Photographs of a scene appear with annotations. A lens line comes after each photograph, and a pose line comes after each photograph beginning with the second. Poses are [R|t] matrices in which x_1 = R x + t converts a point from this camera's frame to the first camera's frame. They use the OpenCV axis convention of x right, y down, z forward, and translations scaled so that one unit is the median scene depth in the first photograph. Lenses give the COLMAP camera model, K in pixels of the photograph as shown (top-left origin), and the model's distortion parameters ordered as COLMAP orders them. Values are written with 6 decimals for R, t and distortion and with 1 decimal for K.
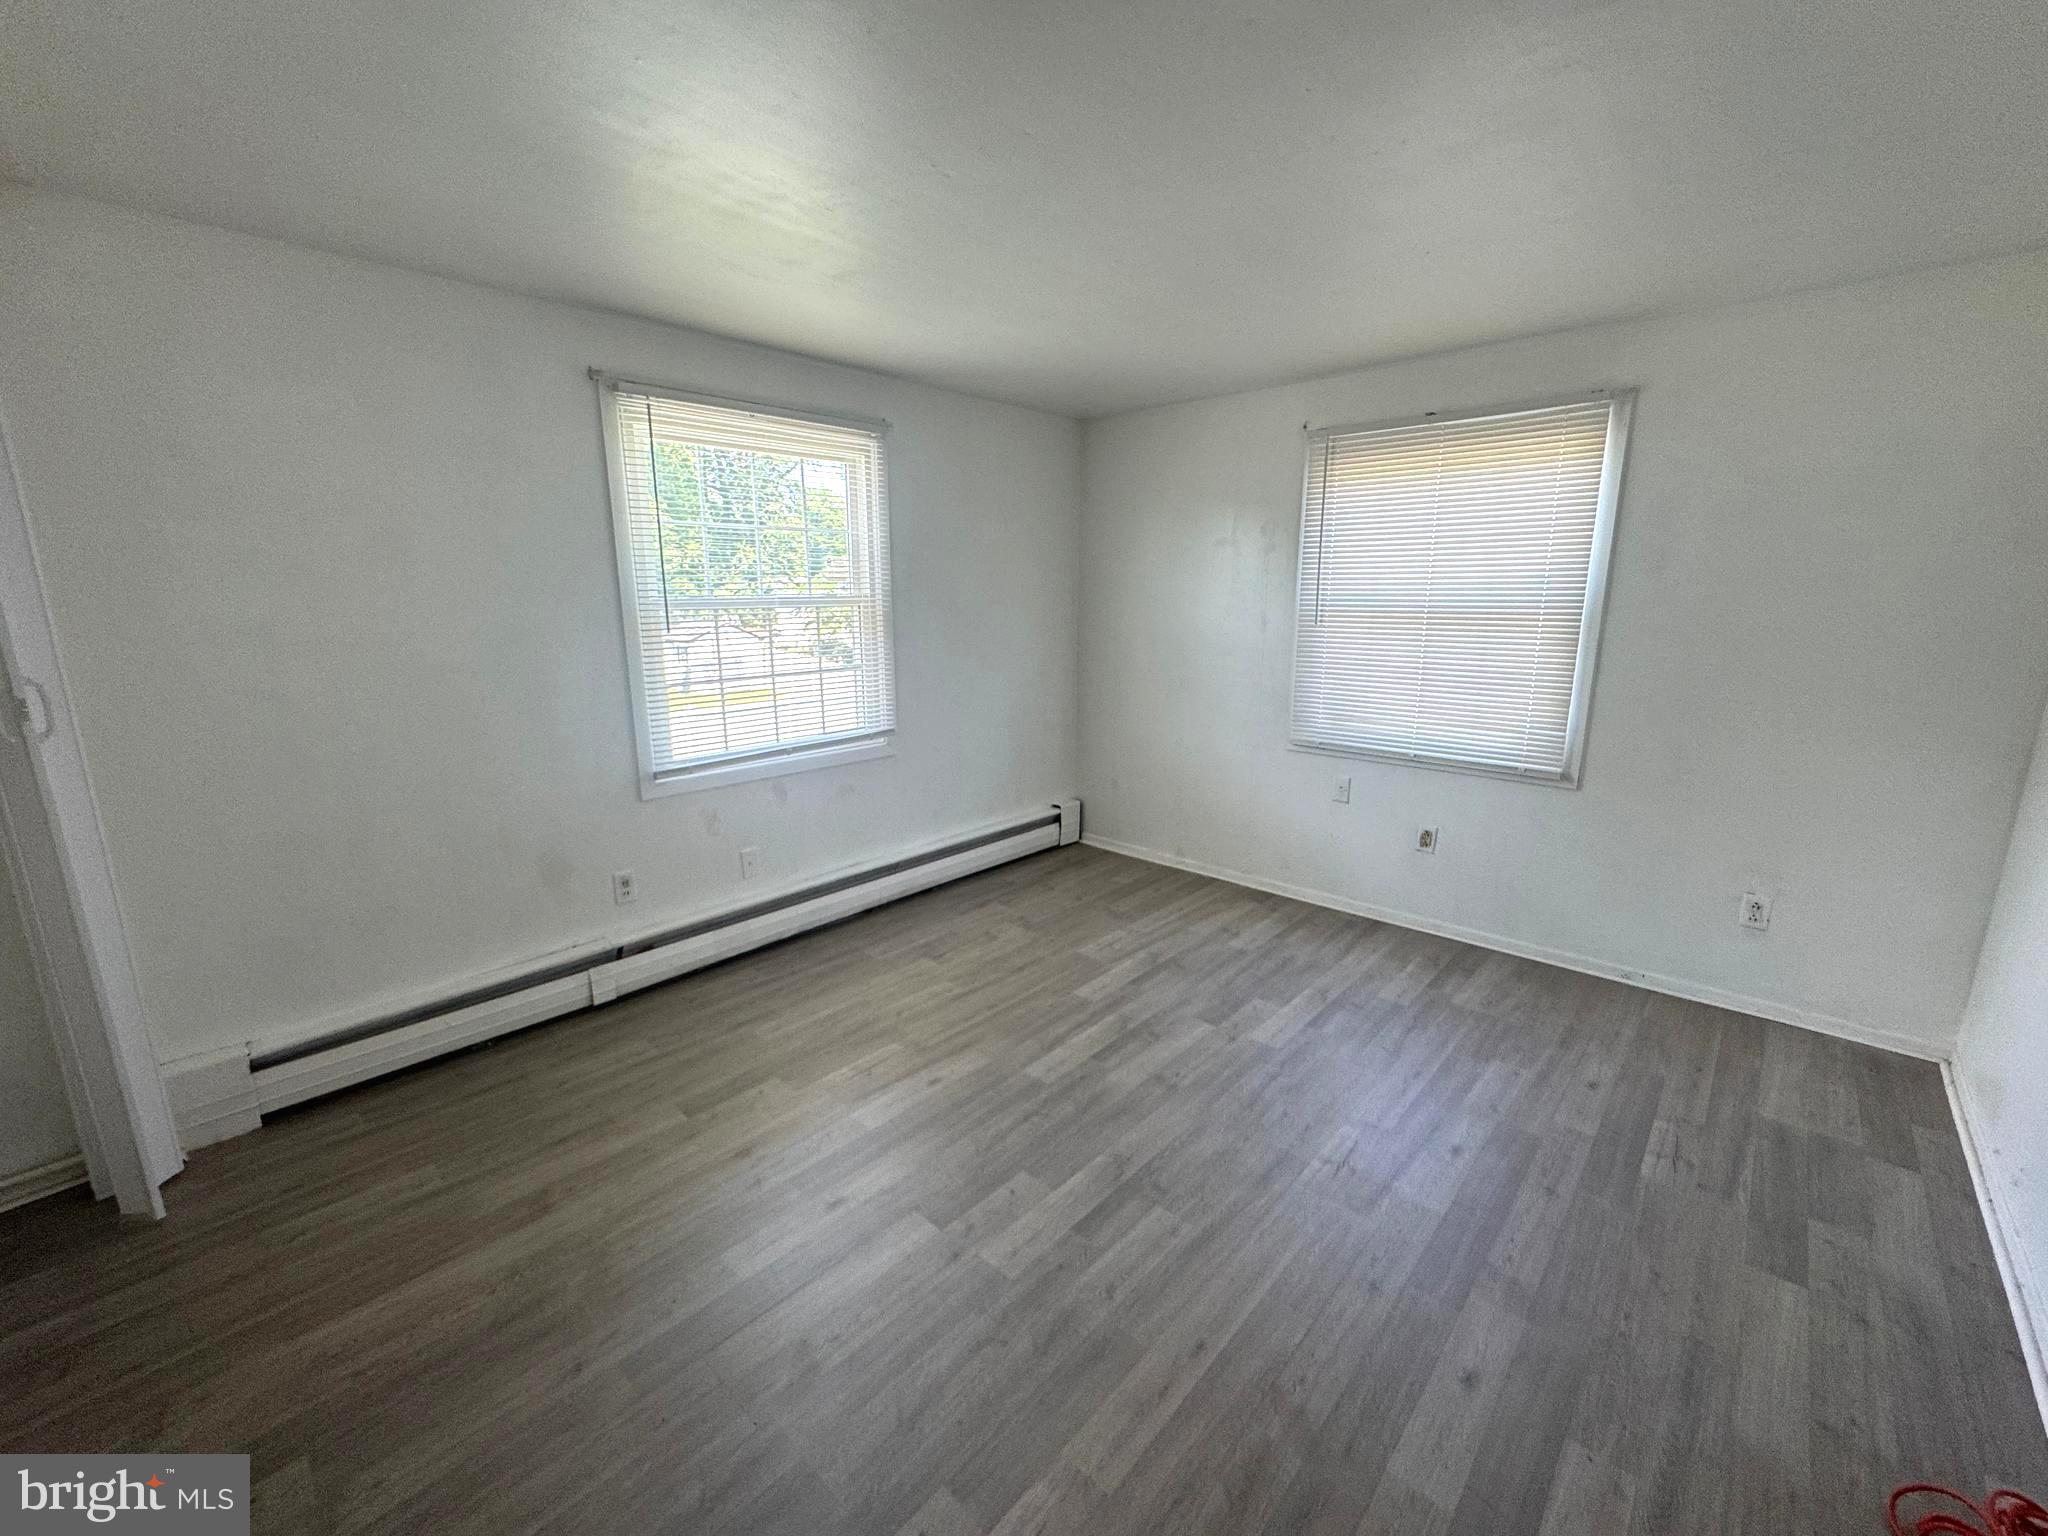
lens RADIAL K [[827.5, 0, 1024.9], [0, 827.5, 706.9], [0, 0, 1]] dist [-0.000973, -0.000015]
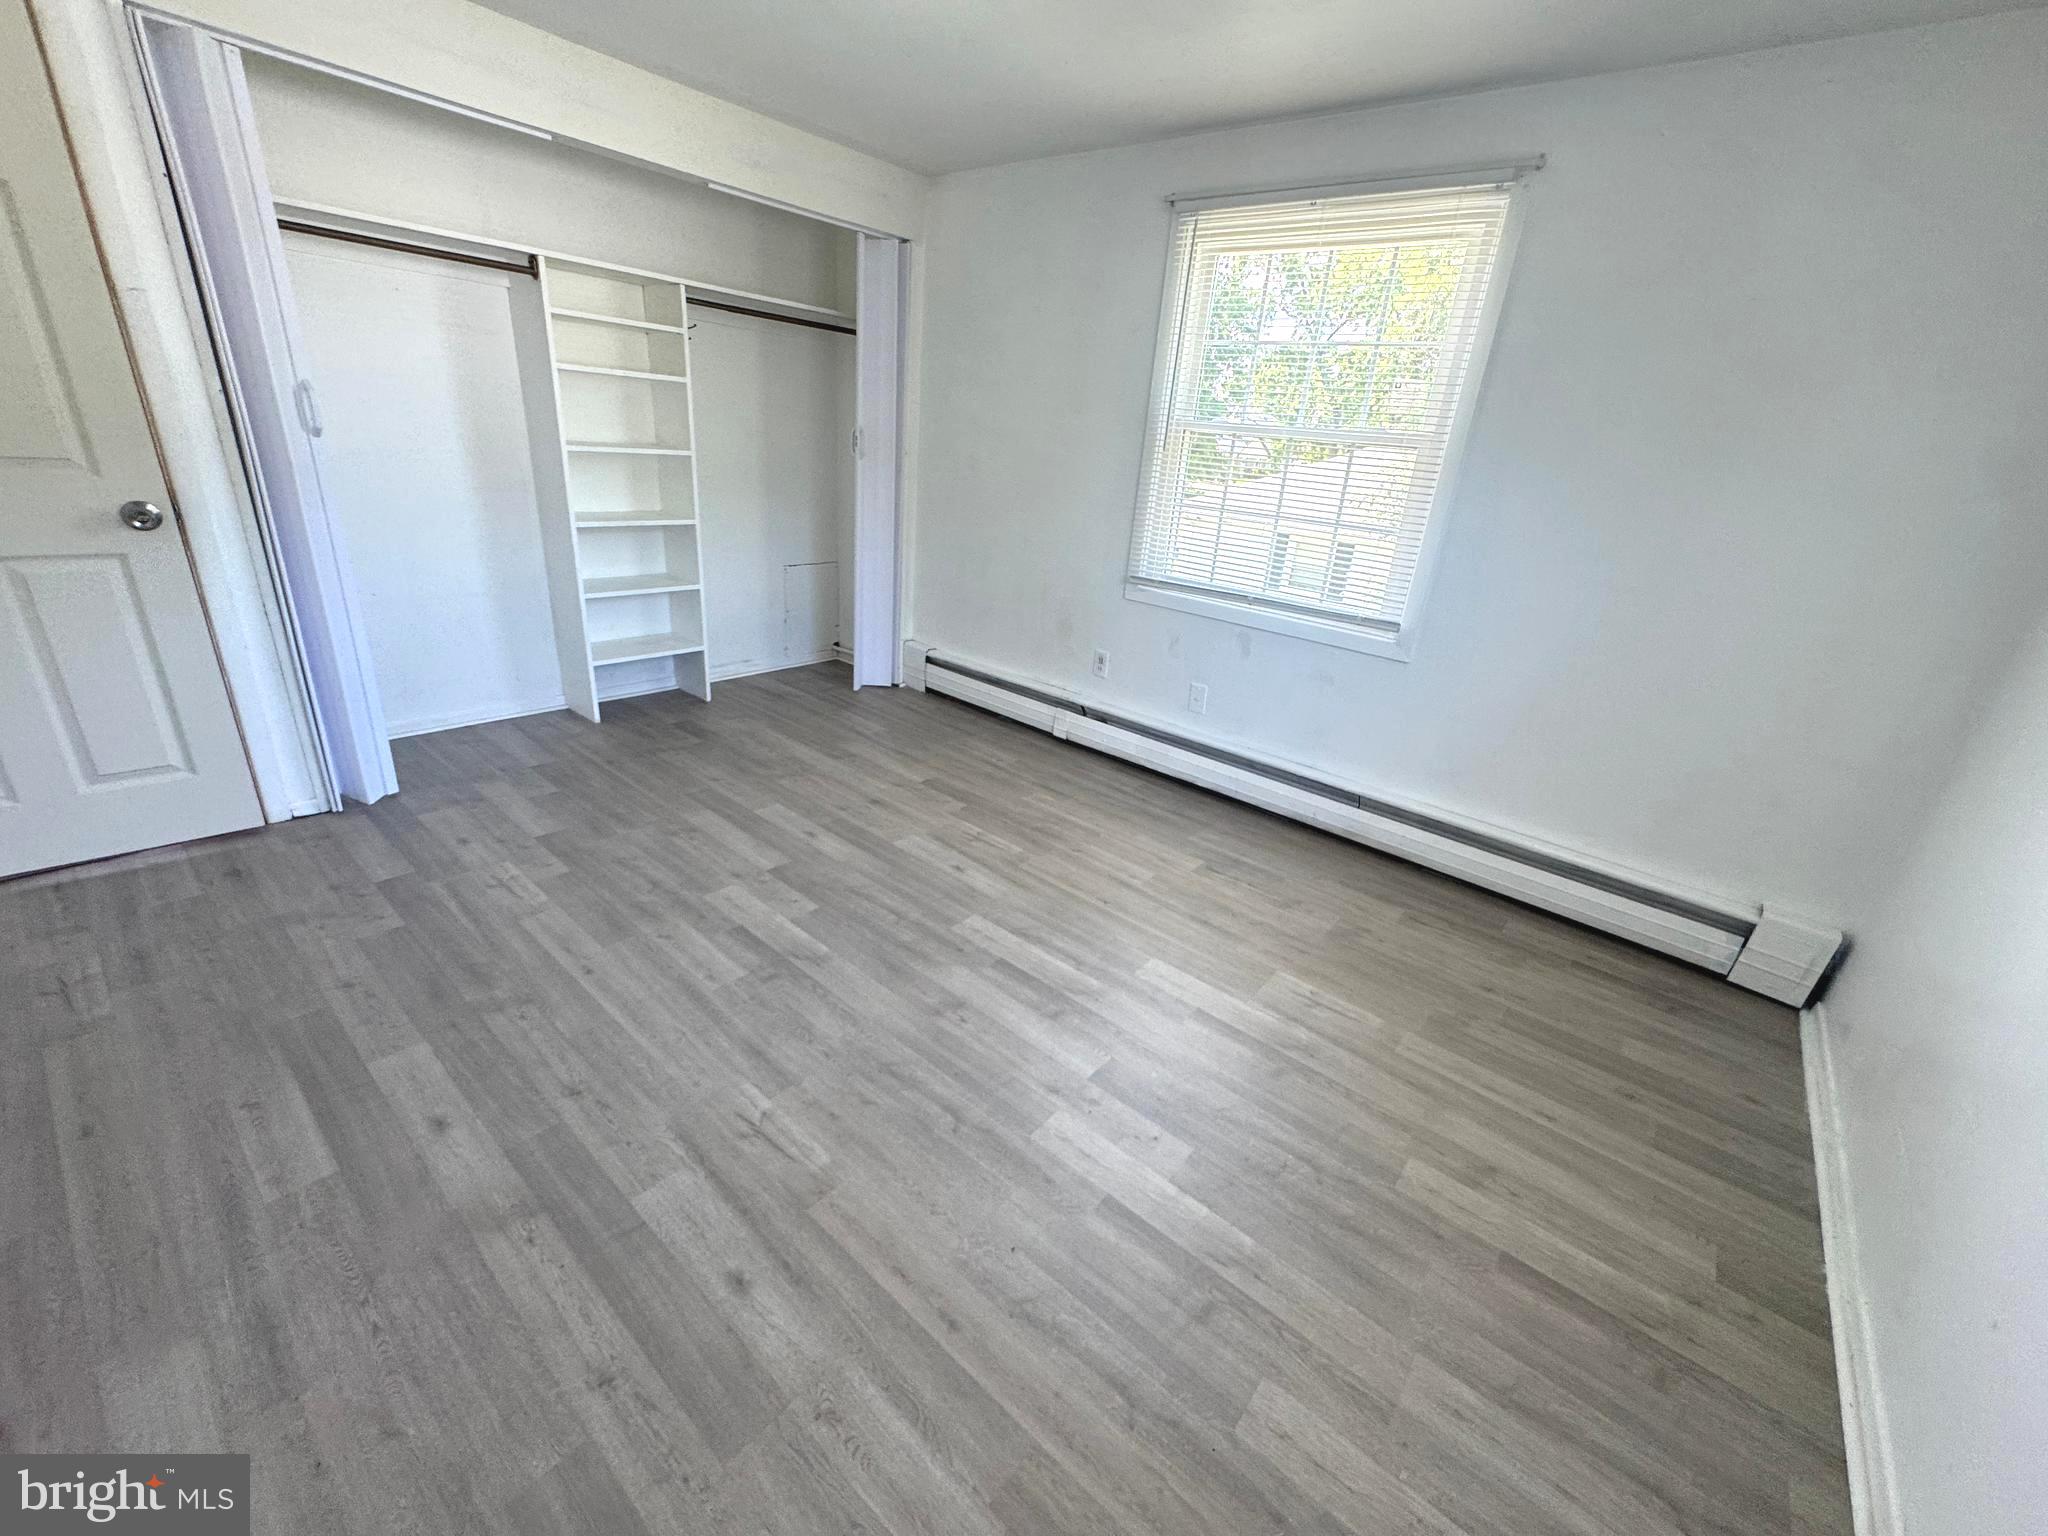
lens RADIAL K [[818.5, 0, 1026.1], [0, 818.5, 766.7], [0, 0, 1]] dist [-0.002867, 0.000490]
pose [[0.054330, 0.389235, -0.919535, 0.713000], [-0.221114, 0.902722, 0.369054, -0.069807], [0.973733, 0.183271, 0.135111, 0.792633]]
